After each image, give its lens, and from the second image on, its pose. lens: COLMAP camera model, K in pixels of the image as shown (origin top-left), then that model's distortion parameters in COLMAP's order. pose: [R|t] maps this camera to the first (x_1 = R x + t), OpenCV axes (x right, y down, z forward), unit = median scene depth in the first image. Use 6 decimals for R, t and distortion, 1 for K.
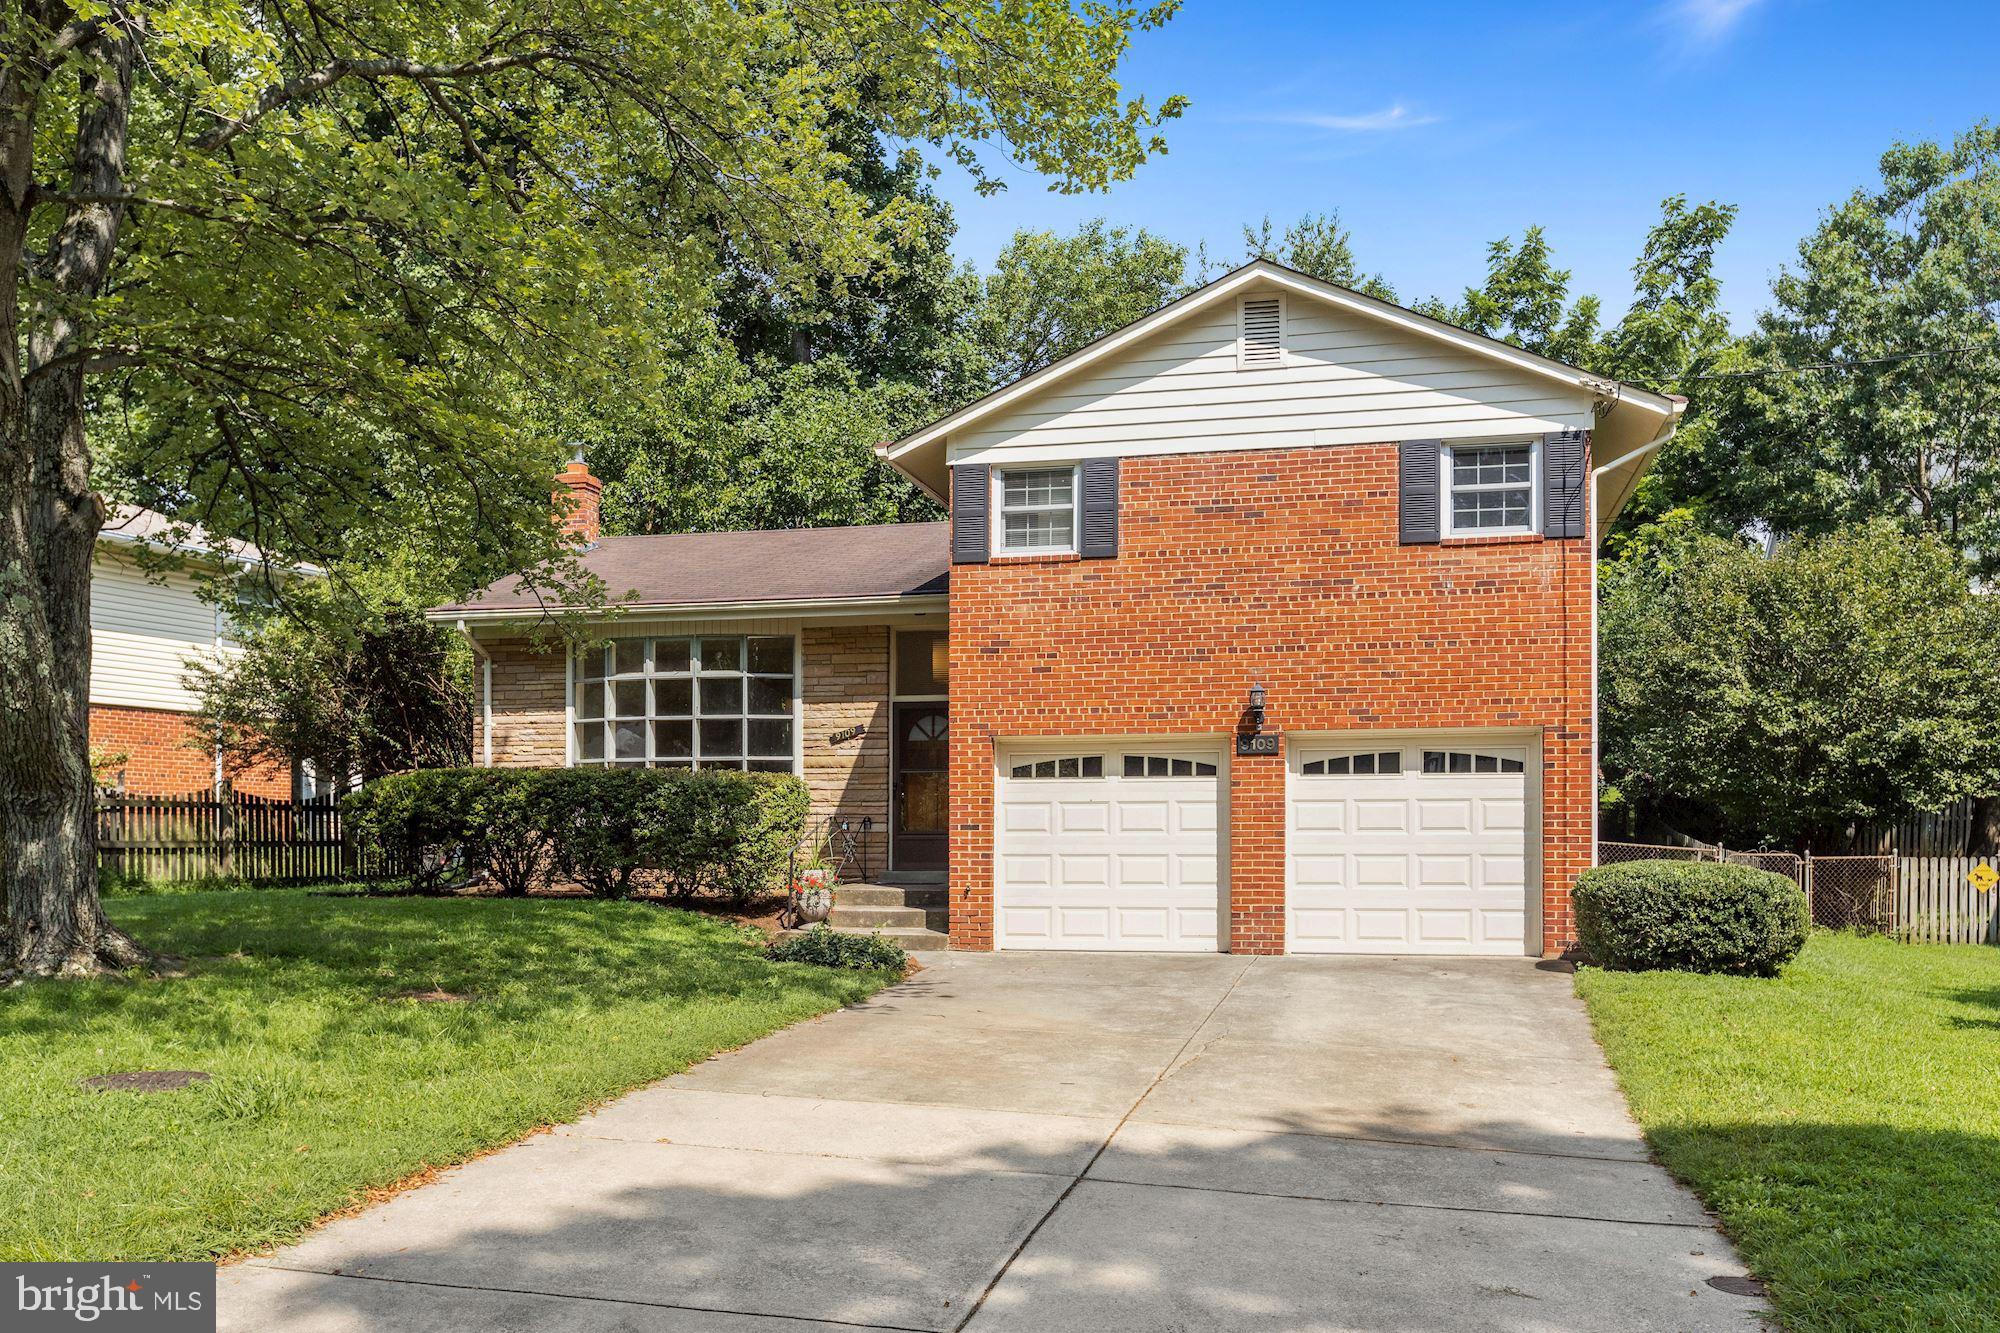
lens RADIAL K [[1707.1, 0, 1001.8], [0, 1707.1, 665.6], [0, 0, 1]] dist [-0.013028, -0.002306]
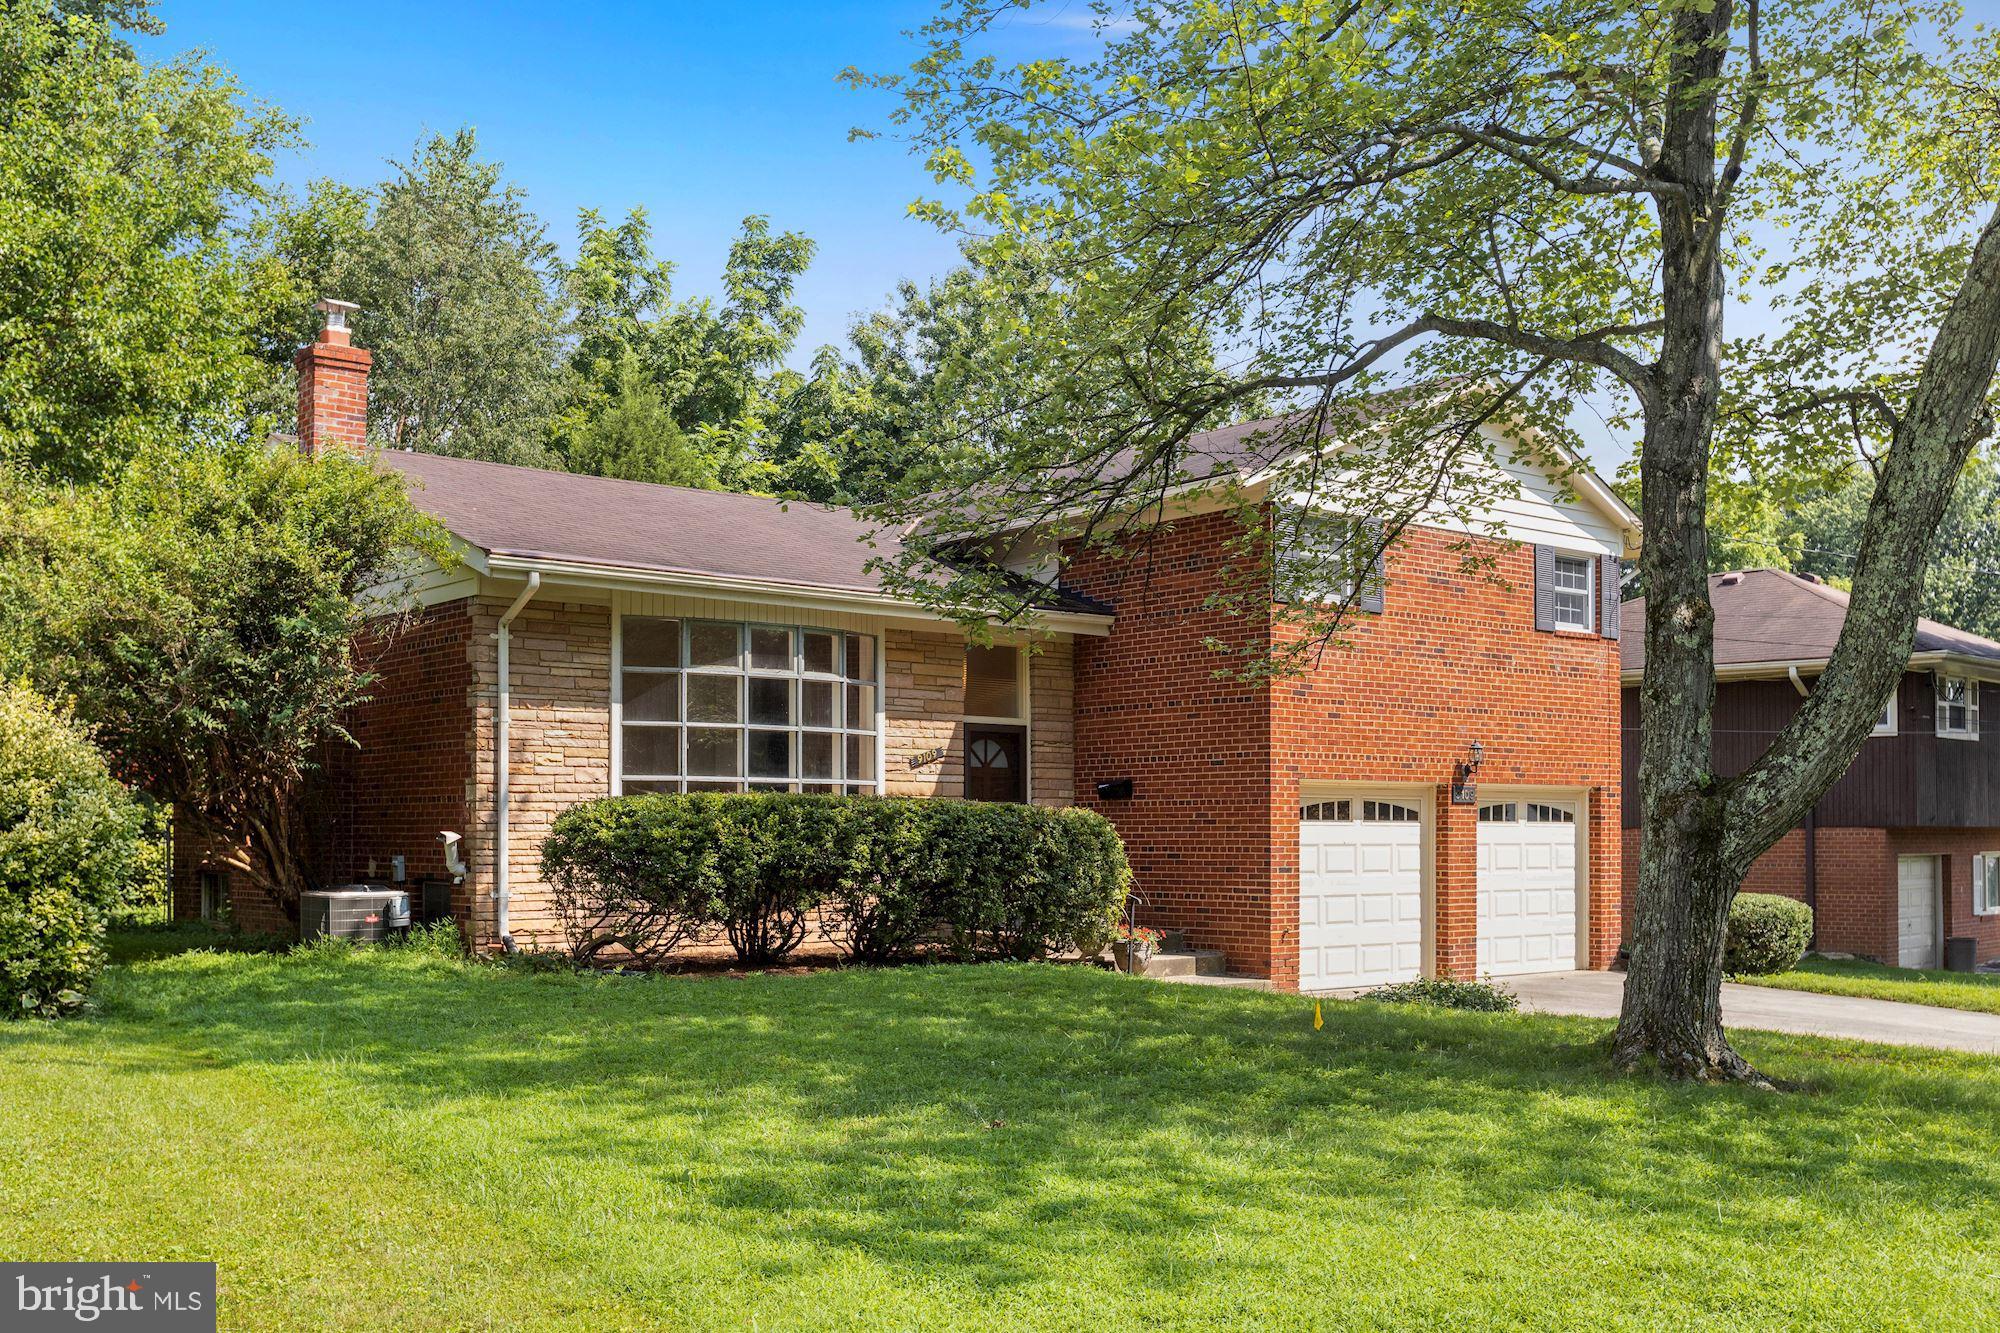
lens RADIAL K [[1910.9, 0, 1004.5], [0, 1910.9, 669.0], [0, 0, 1]] dist [-0.014731, 0.000000]
pose [[0.608384, 0.071722, 0.790396, -0.991267], [-0.084887, 0.996076, -0.025046, 0.019765], [-0.789090, -0.051857, 0.612085, 0.450570]]
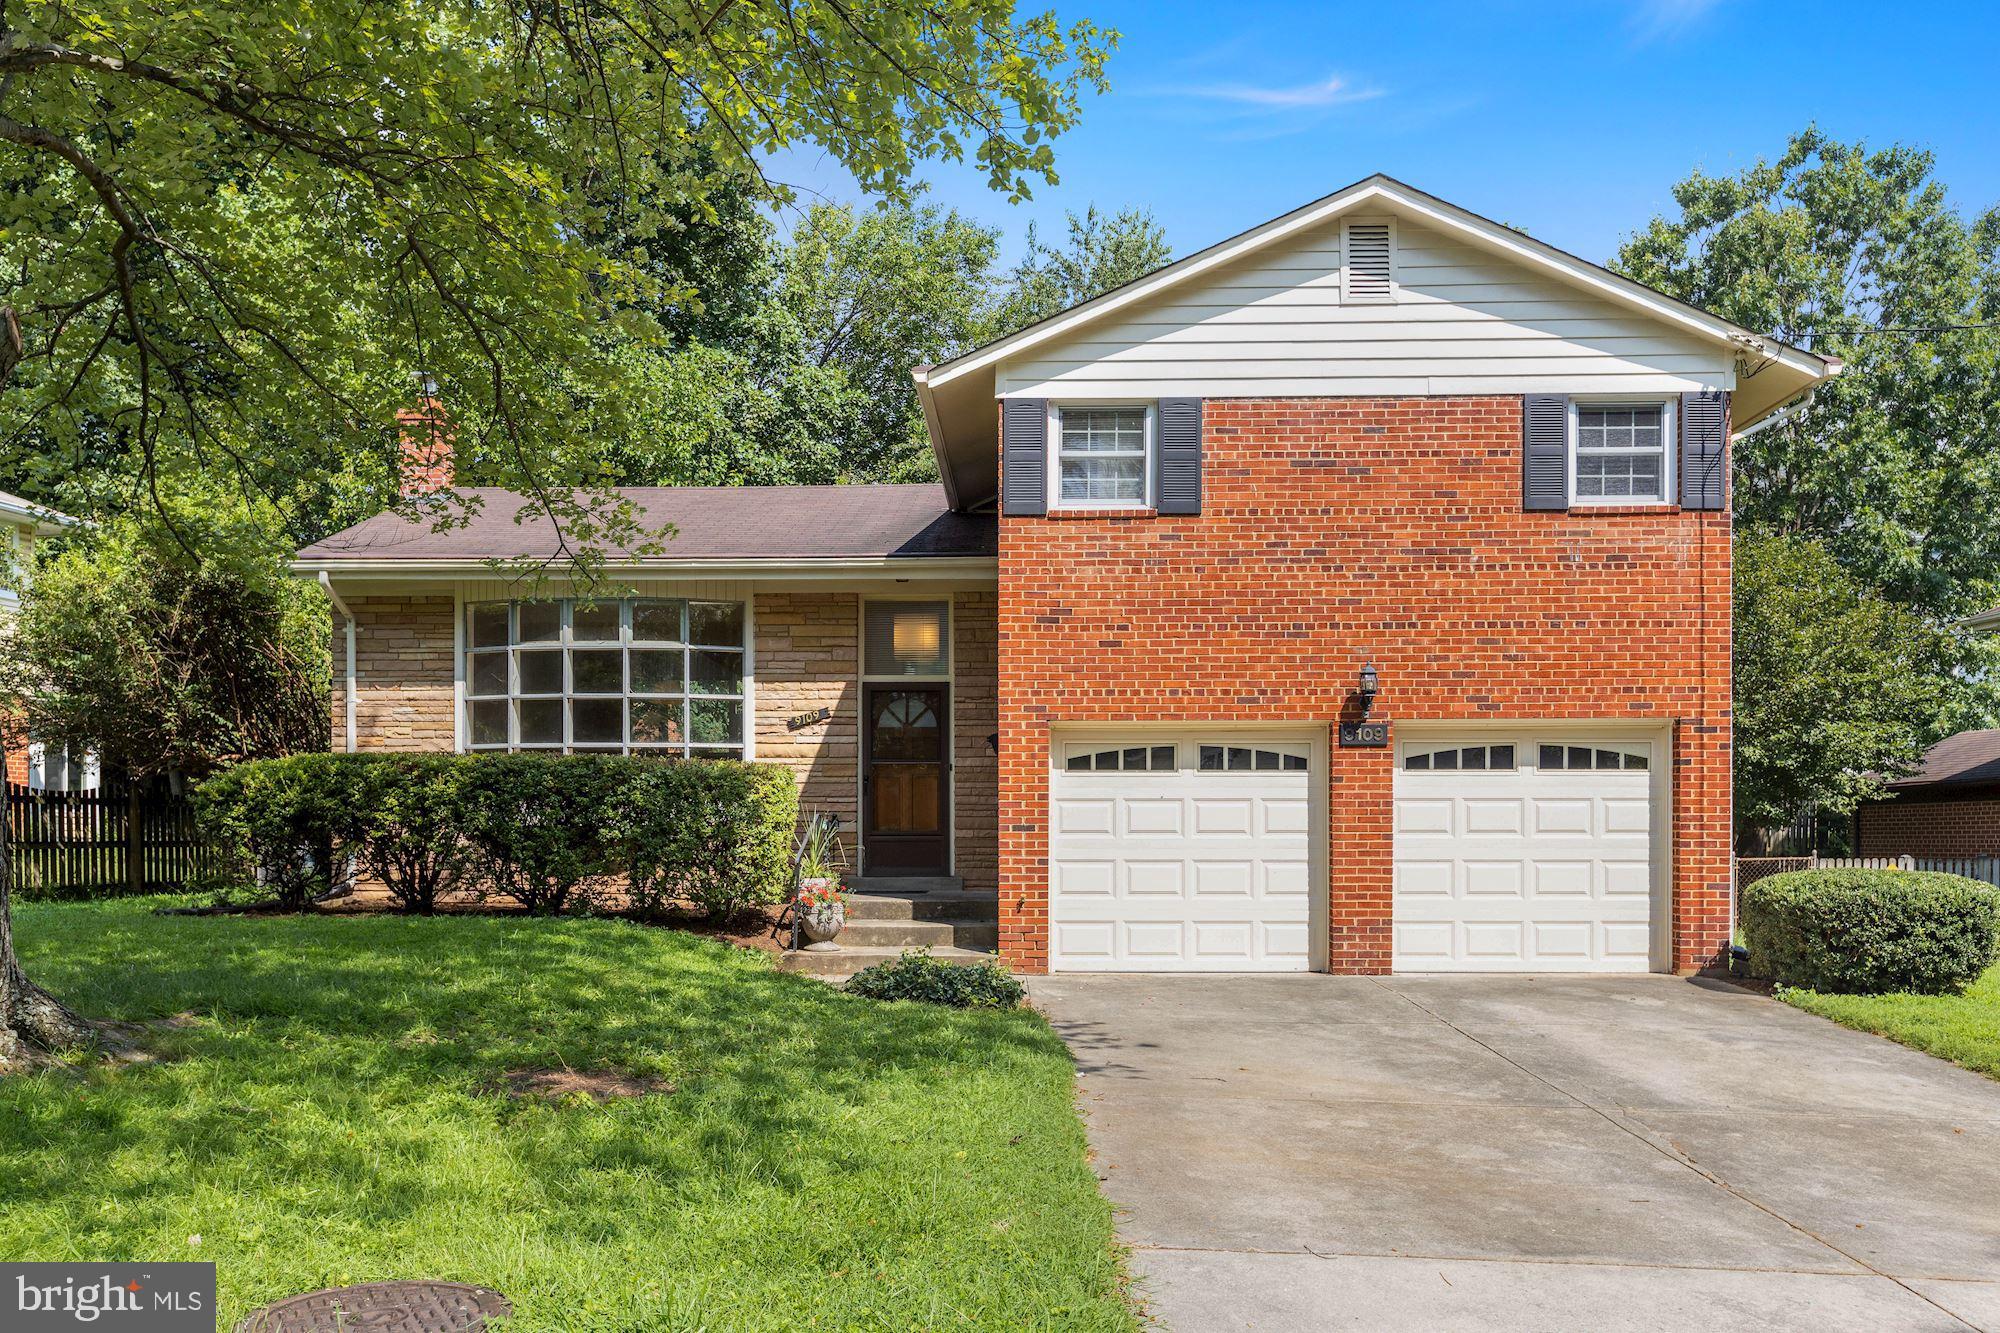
lens RADIAL K [[1620.3, 0, 1004.0], [0, 1620.3, 718.4], [0, 0, 1]] dist [0.007275, -0.014024]
pose [[0.979194, 0.015602, 0.202324, -0.189237], [-0.021809, 0.999356, 0.028483, 0.017495], [-0.201749, -0.032303, 0.978904, 0.215239]]
